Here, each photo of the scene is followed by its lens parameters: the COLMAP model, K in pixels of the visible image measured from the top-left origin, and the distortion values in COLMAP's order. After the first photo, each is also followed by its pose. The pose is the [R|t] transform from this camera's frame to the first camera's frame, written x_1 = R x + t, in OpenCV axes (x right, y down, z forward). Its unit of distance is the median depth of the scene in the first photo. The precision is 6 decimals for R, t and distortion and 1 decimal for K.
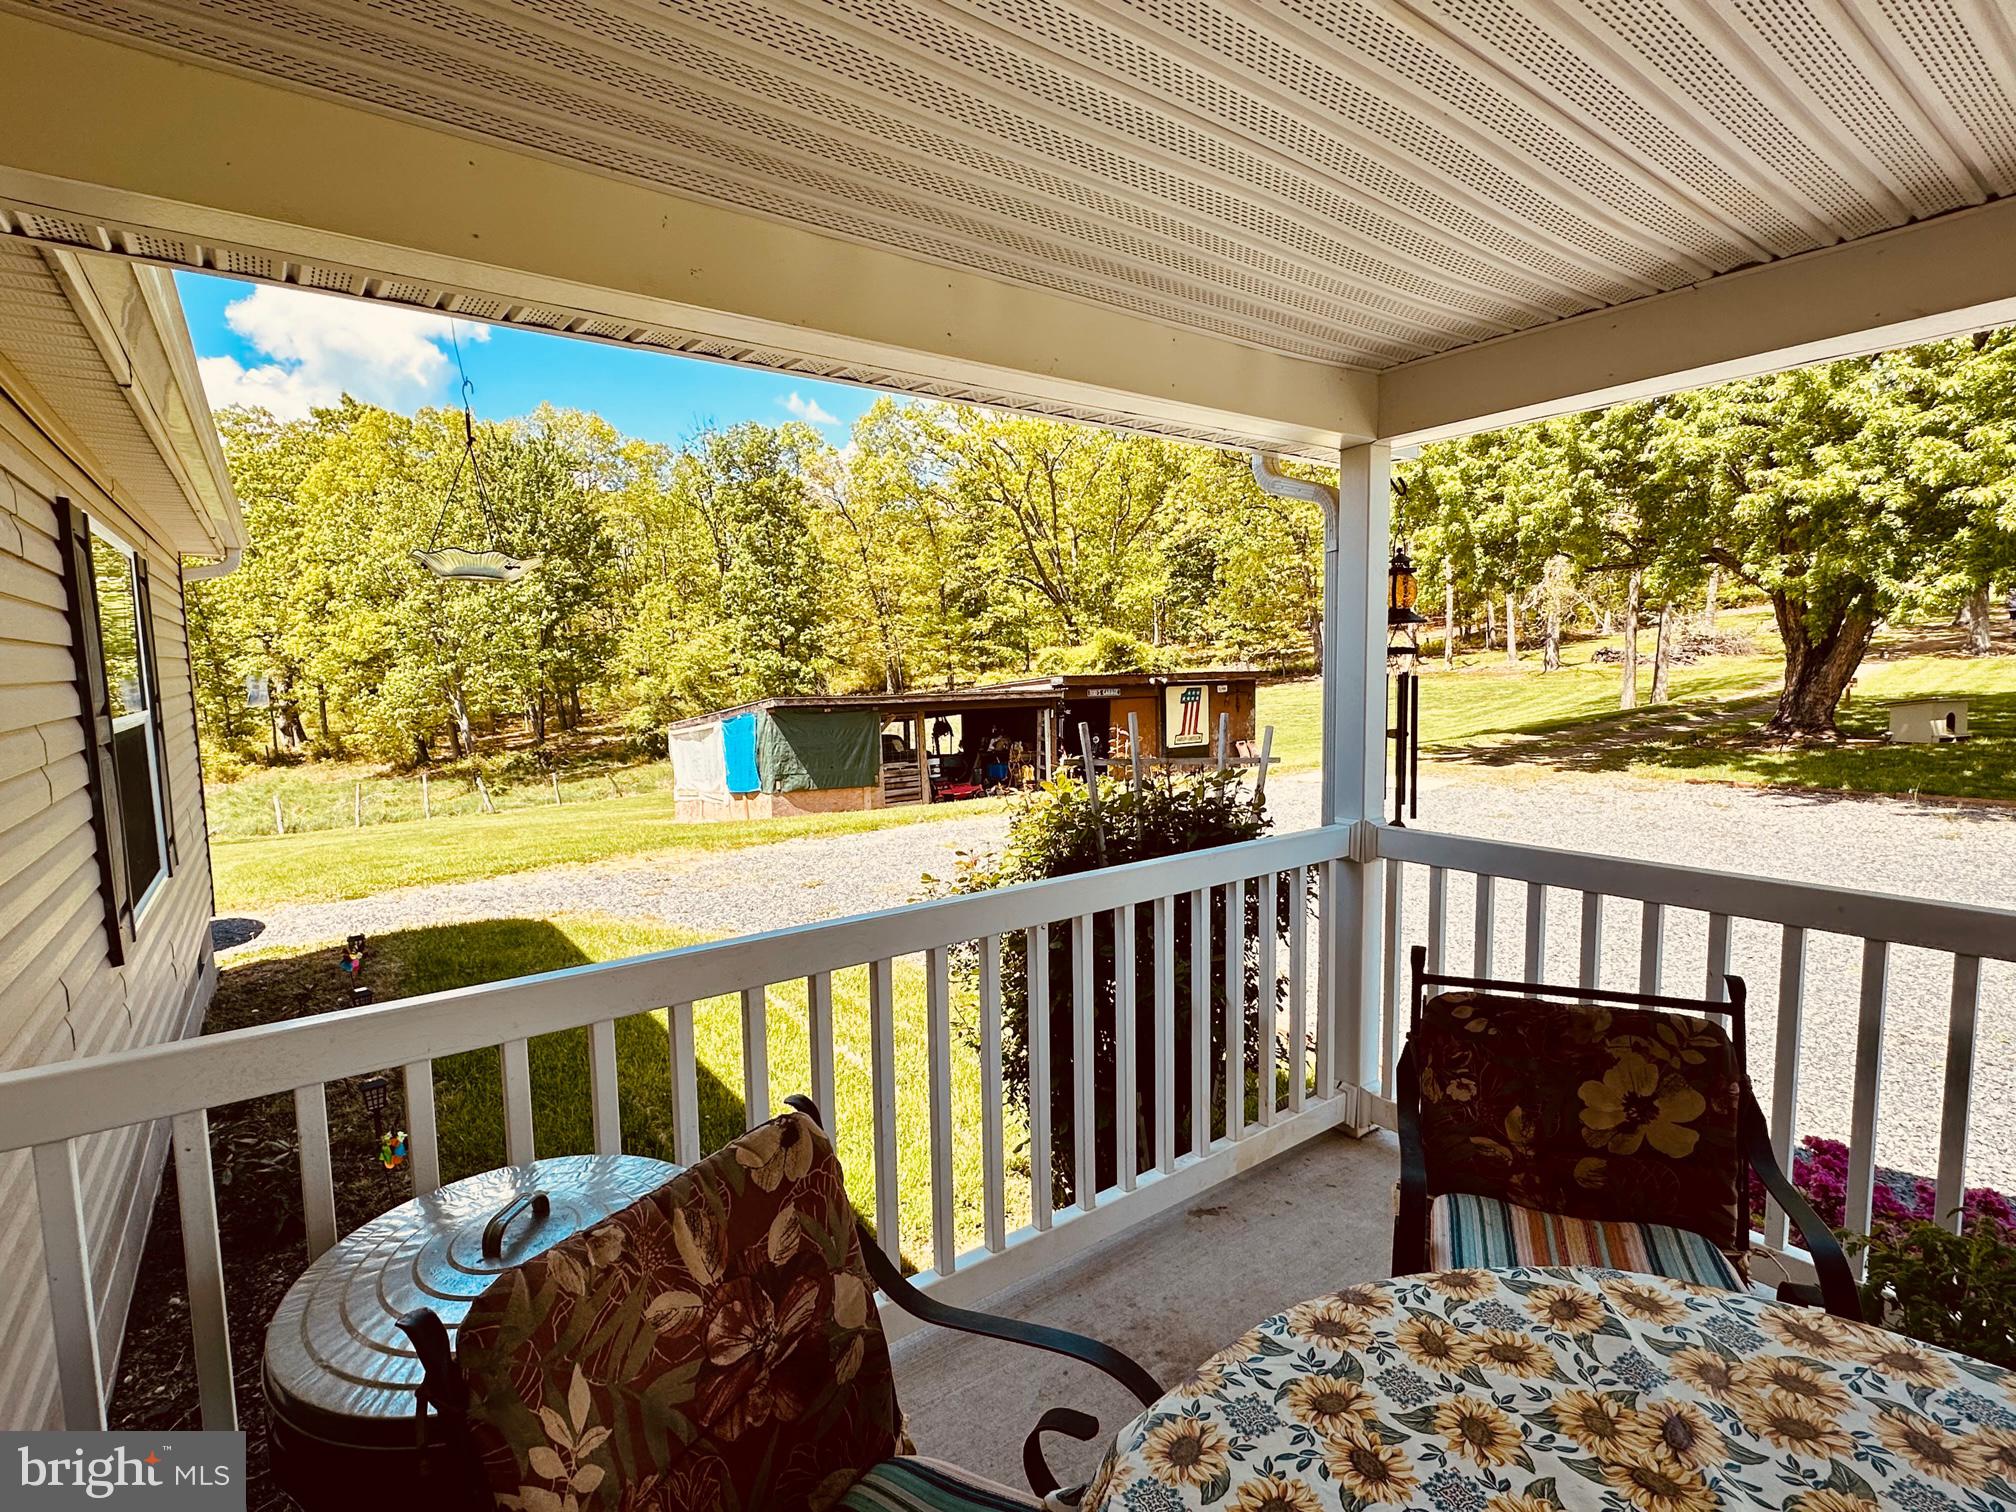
lens RADIAL K [[991.5, 0, 1009.2], [0, 991.5, 757.1], [0, 0, 1]] dist [-0.004955, 0.000637]
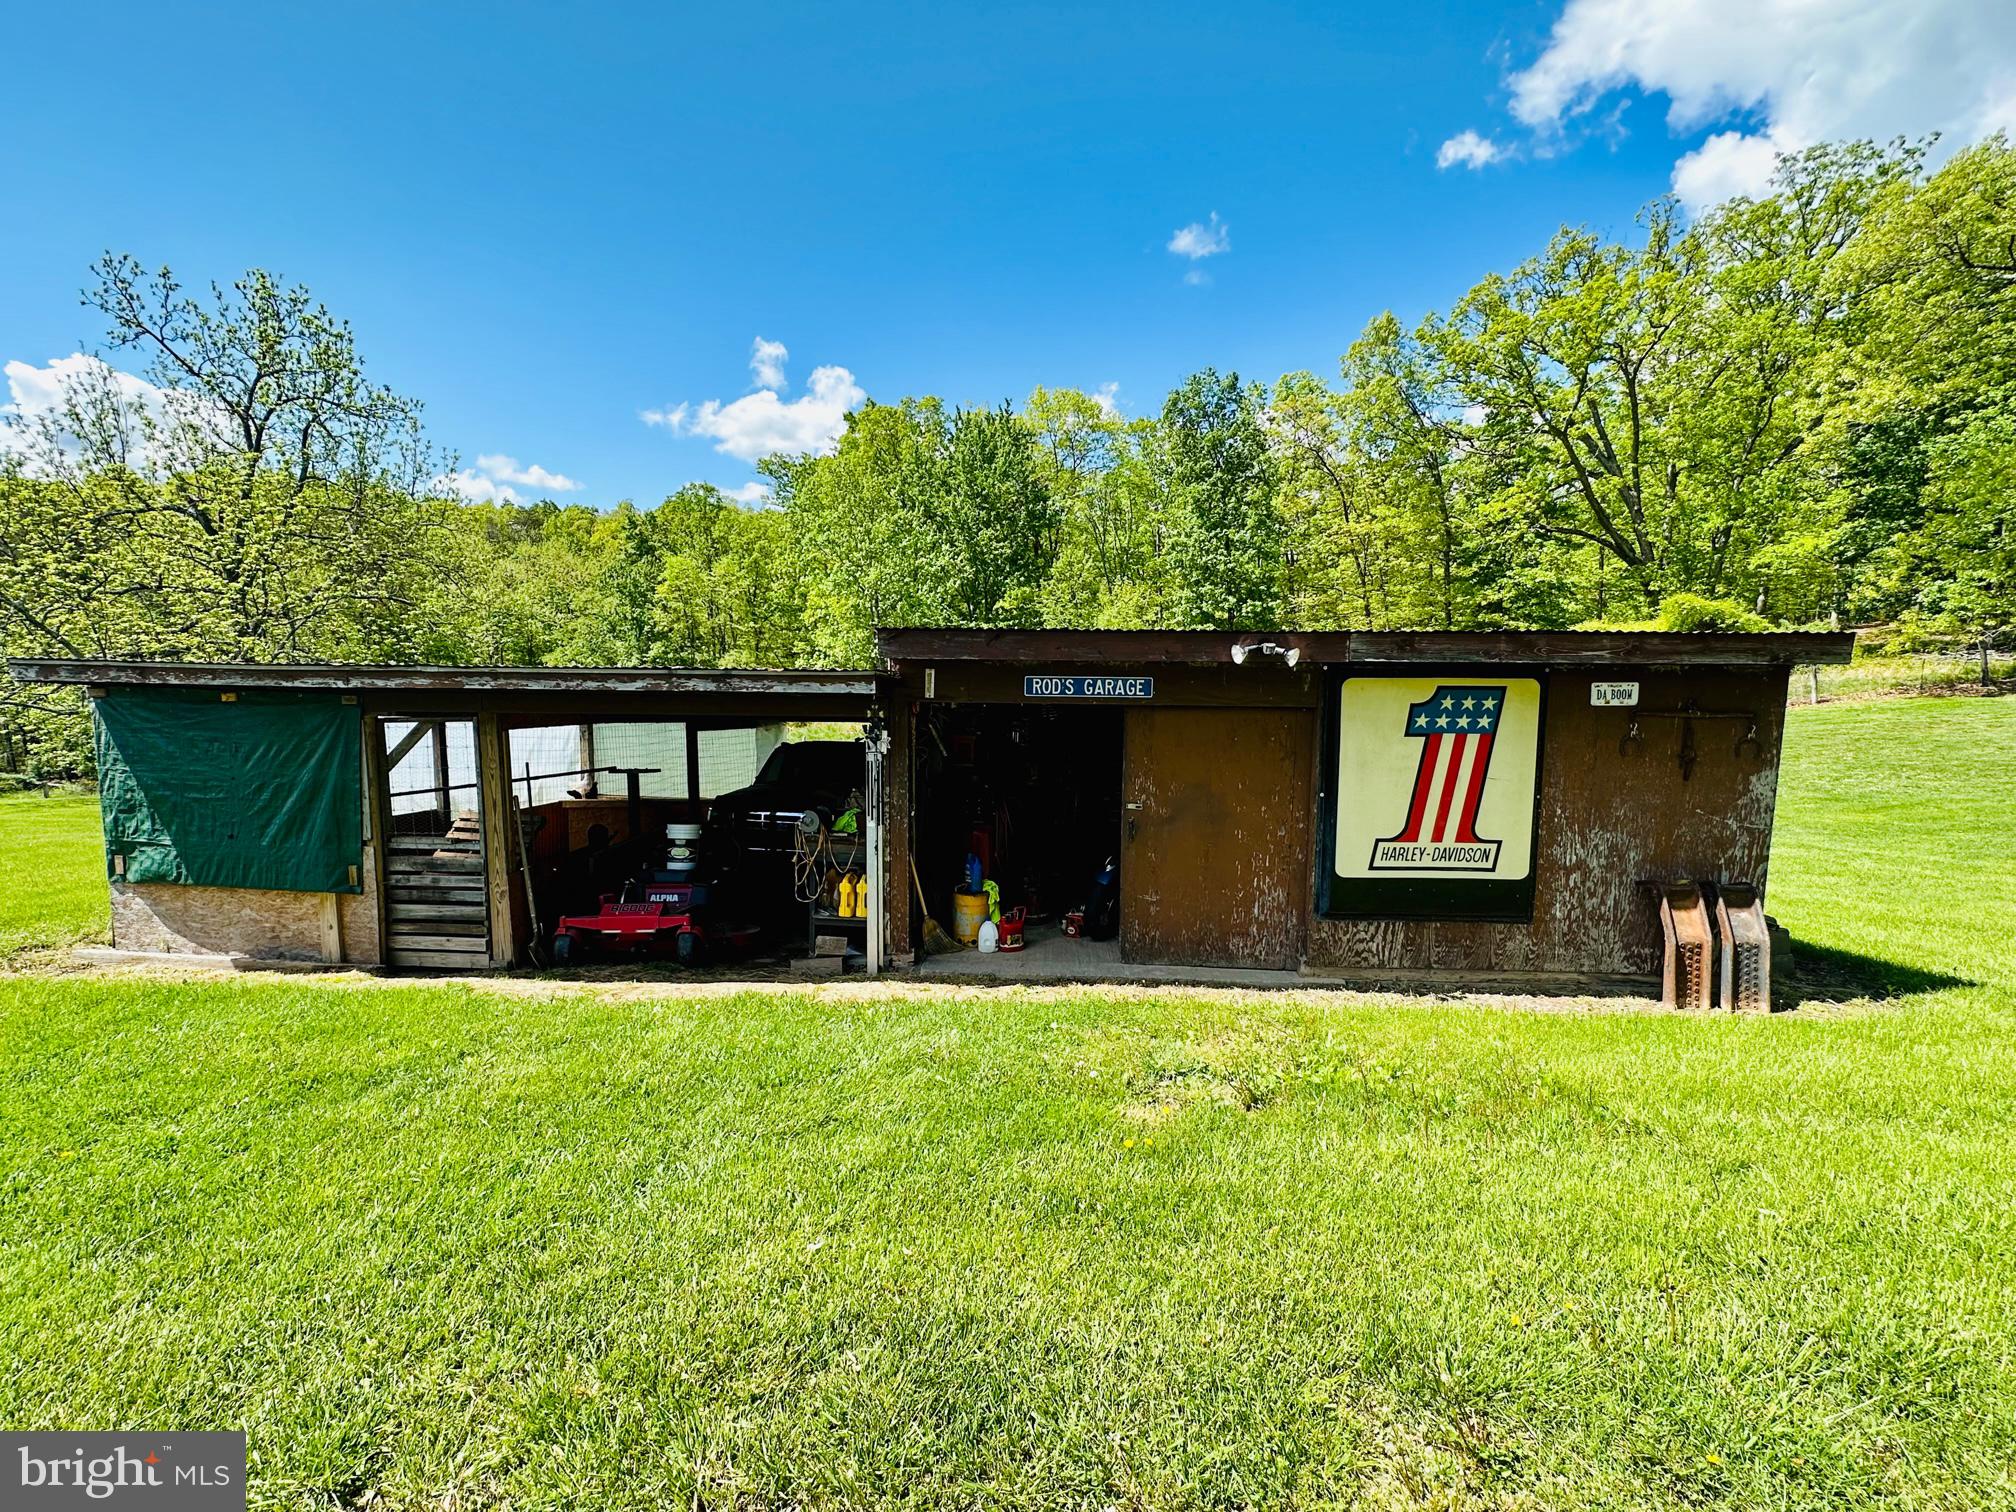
lens RADIAL K [[875.0, 0, 1005.2], [0, 875.0, 756.0], [0, 0, 1]] dist [-0.001458, -0.000032]
pose [[0.806271, 0.091862, -0.584371, 0.224945], [-0.074387, 0.995772, 0.053899, -0.051828], [0.586851, 0.000013, 0.809695, 0.700186]]
